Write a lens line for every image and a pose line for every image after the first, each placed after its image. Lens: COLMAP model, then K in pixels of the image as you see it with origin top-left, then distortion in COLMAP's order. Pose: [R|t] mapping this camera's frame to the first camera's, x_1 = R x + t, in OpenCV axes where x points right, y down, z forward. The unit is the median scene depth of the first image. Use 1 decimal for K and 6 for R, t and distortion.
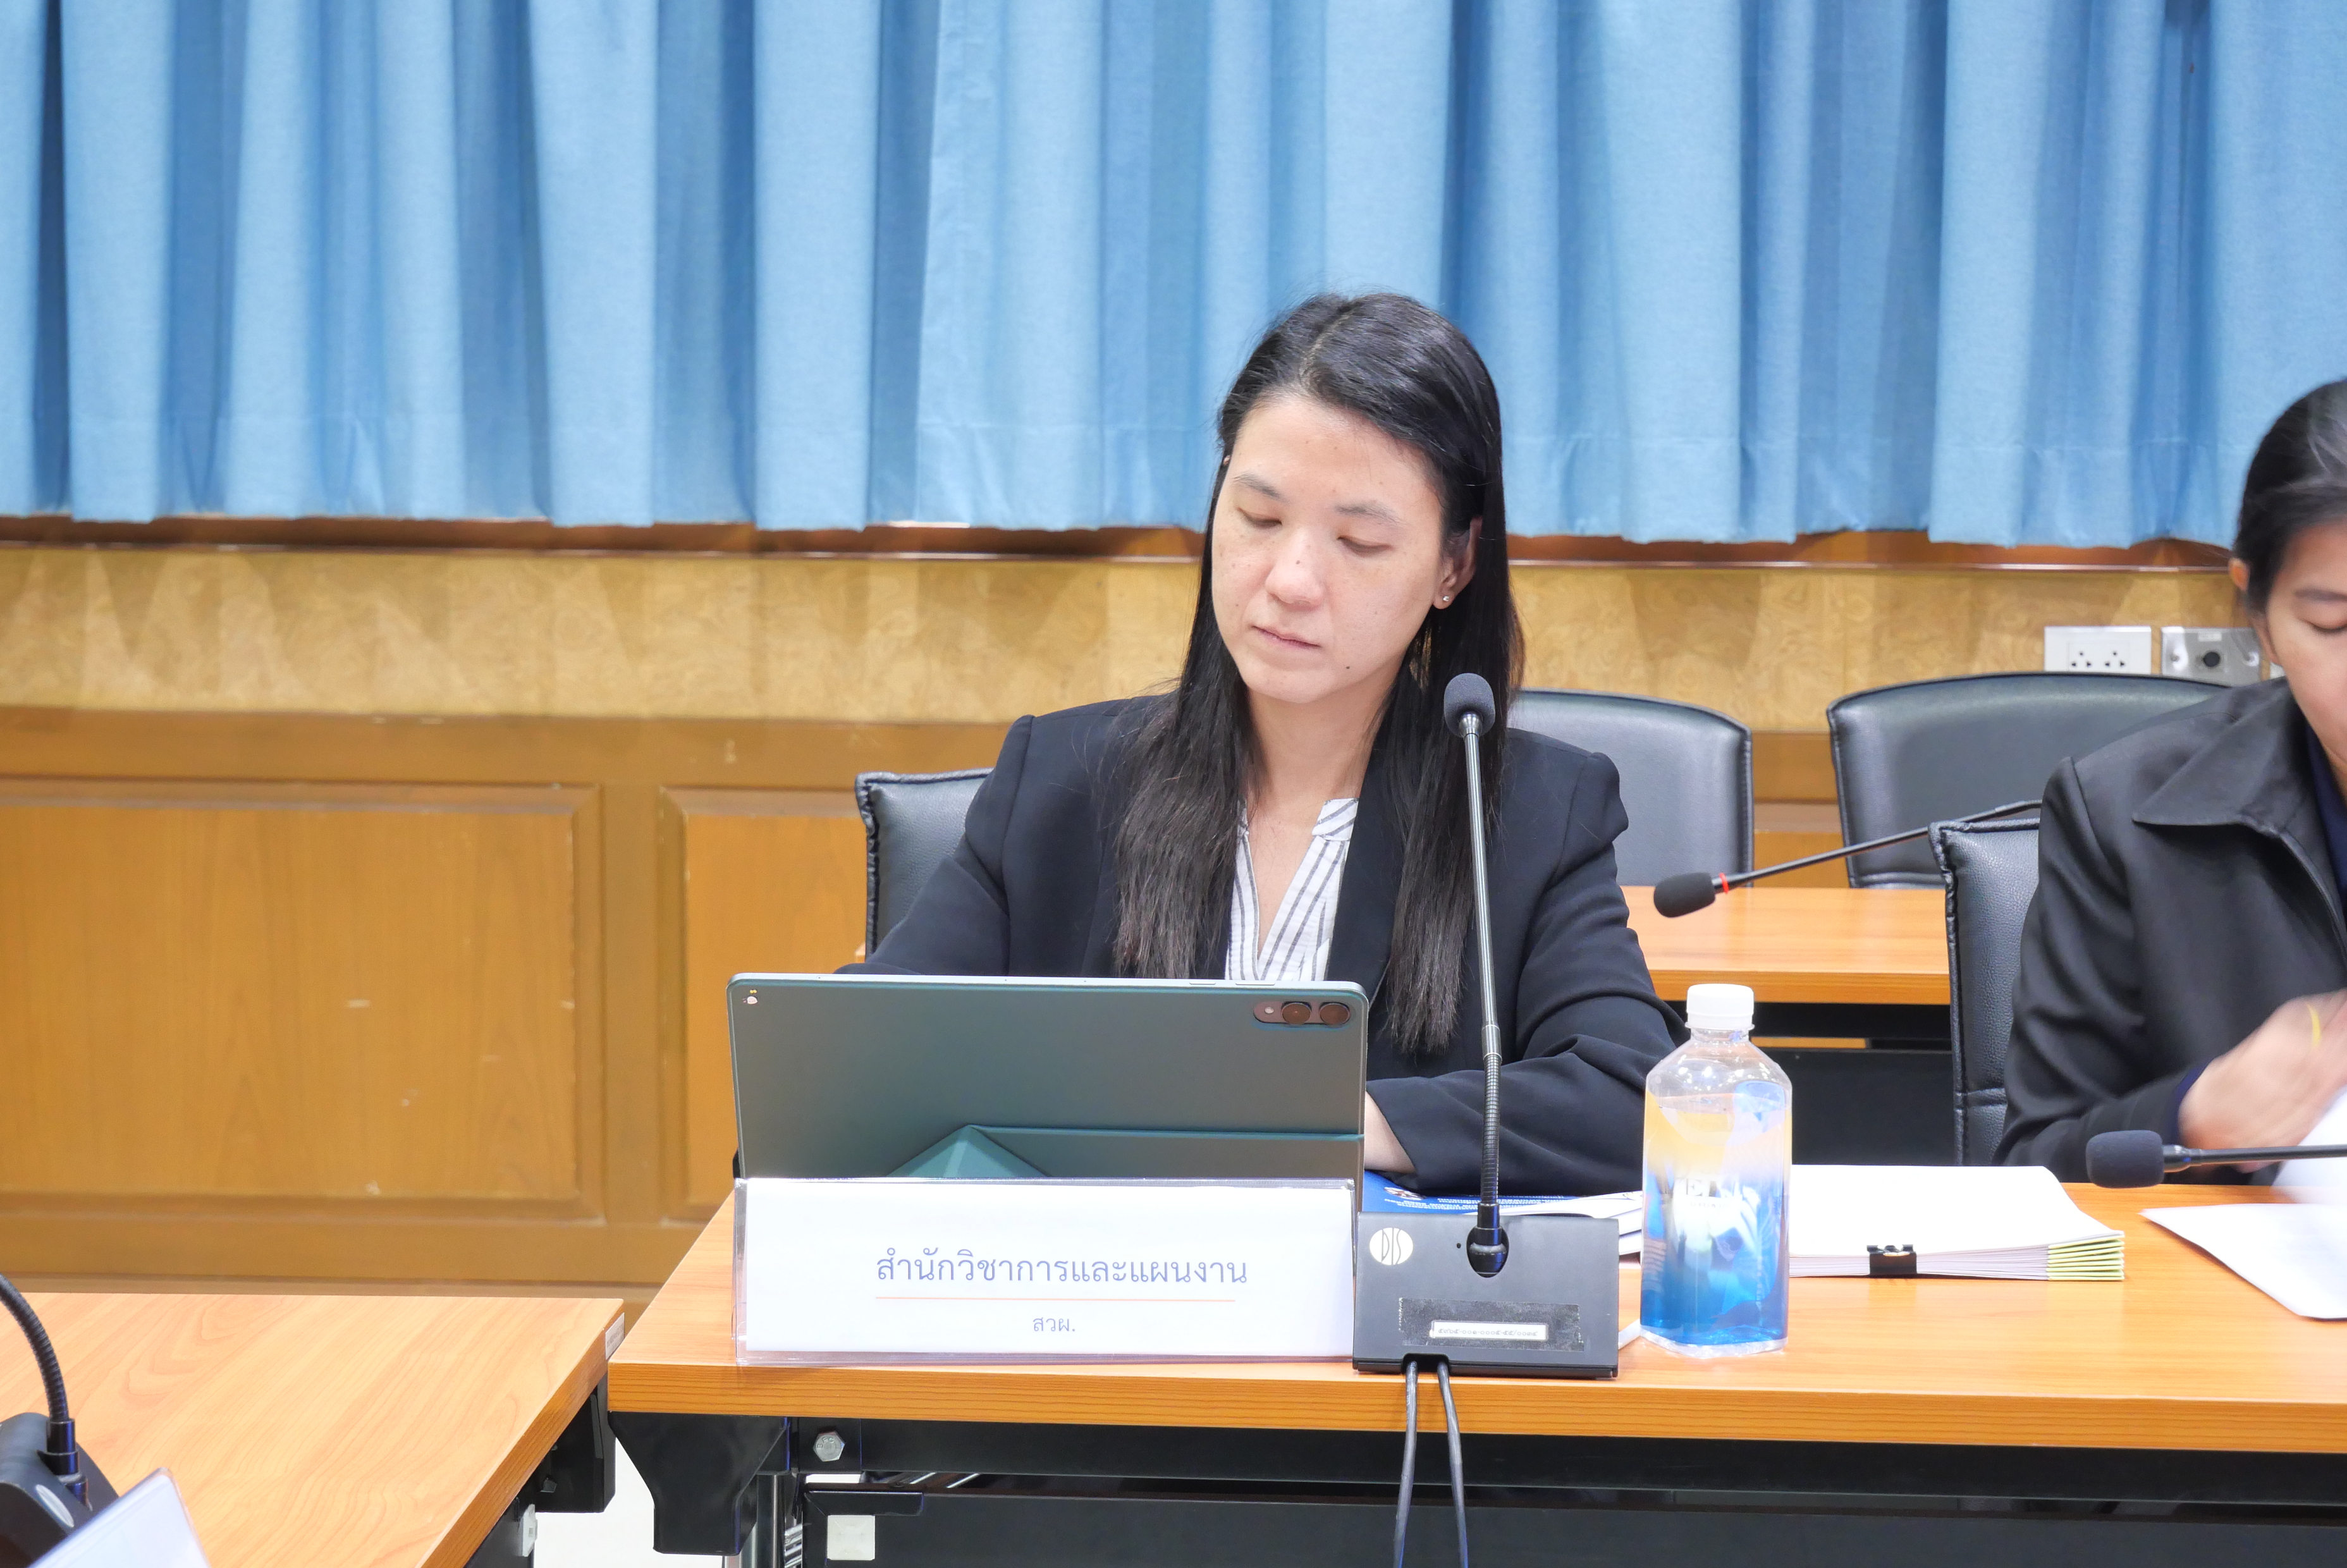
lens RADIAL K [[5371.7, 0, 1173.4], [0, 5371.7, 778.4], [0, 0, 1]] dist [0.003645, 0.000000]
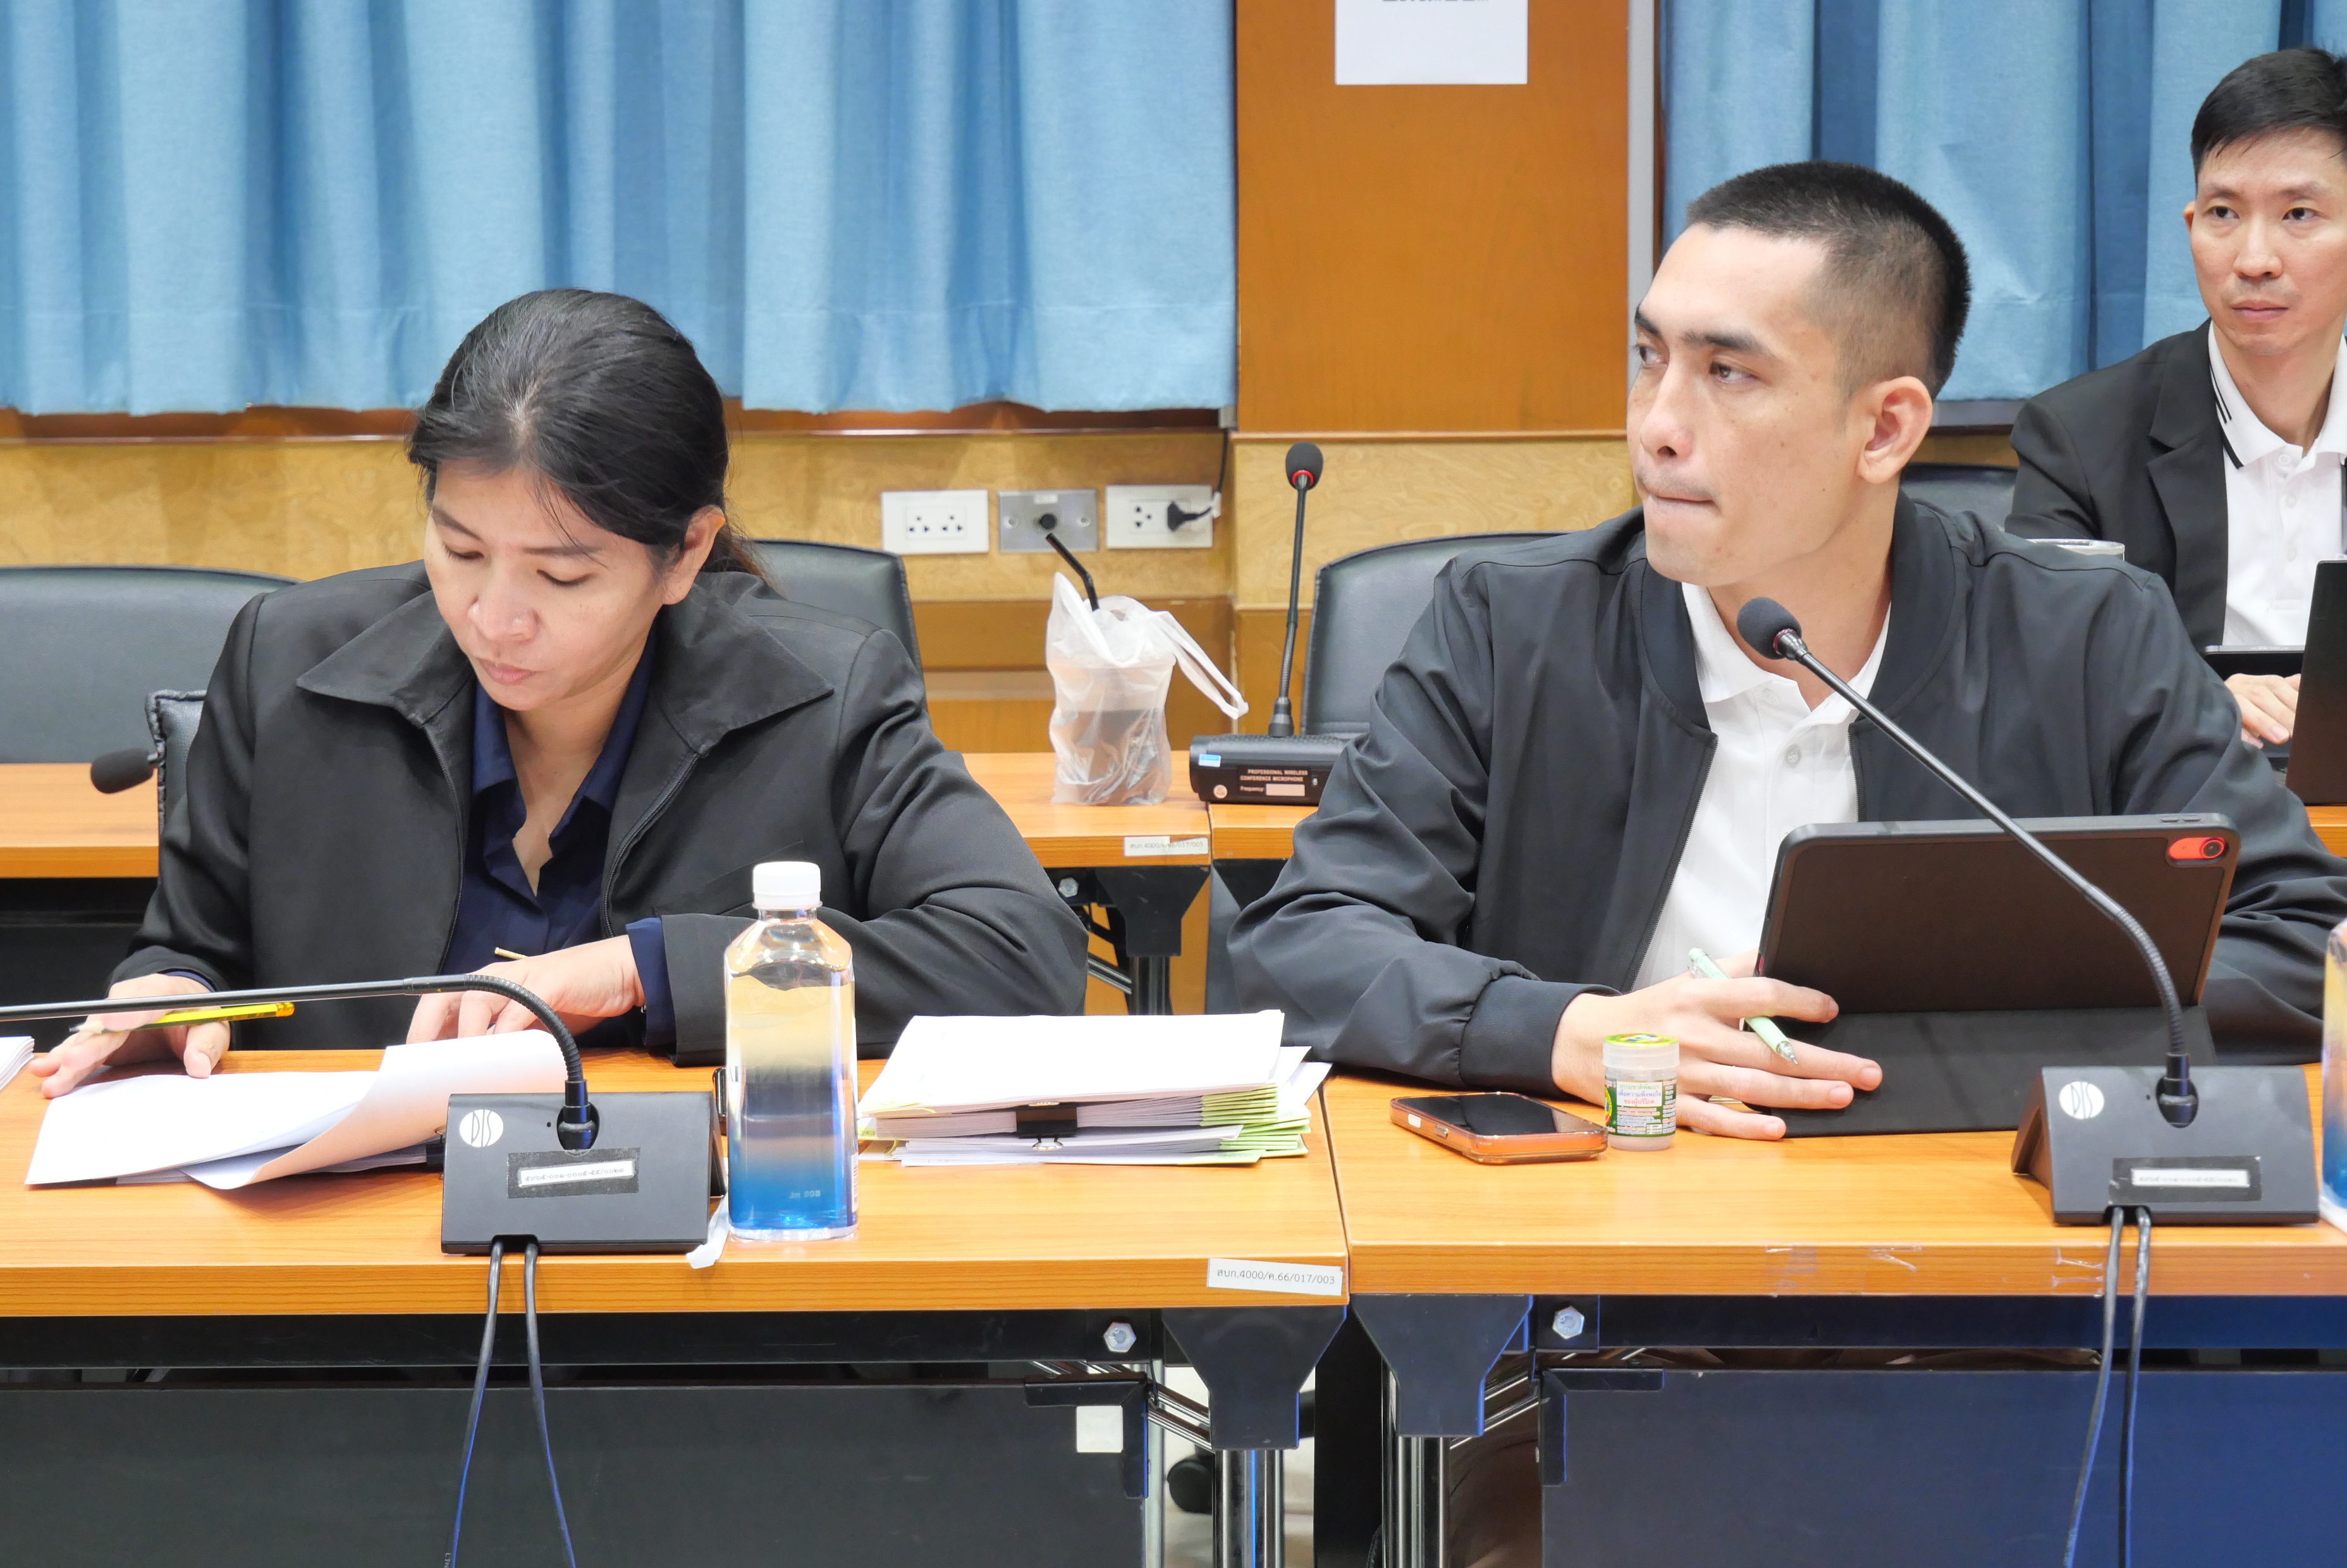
lens RADIAL K [[5394.5, 0, 1172.0], [0, 5394.5, 794.6], [0, 0, 1]] dist [0.000269, 0.000000]
pose [[0.997884, -0.023058, 0.060786, 0.153825], [0.021495, 0.999424, 0.026246, 0.002818], [-0.061356, -0.024884, 0.997806, -0.004962]]
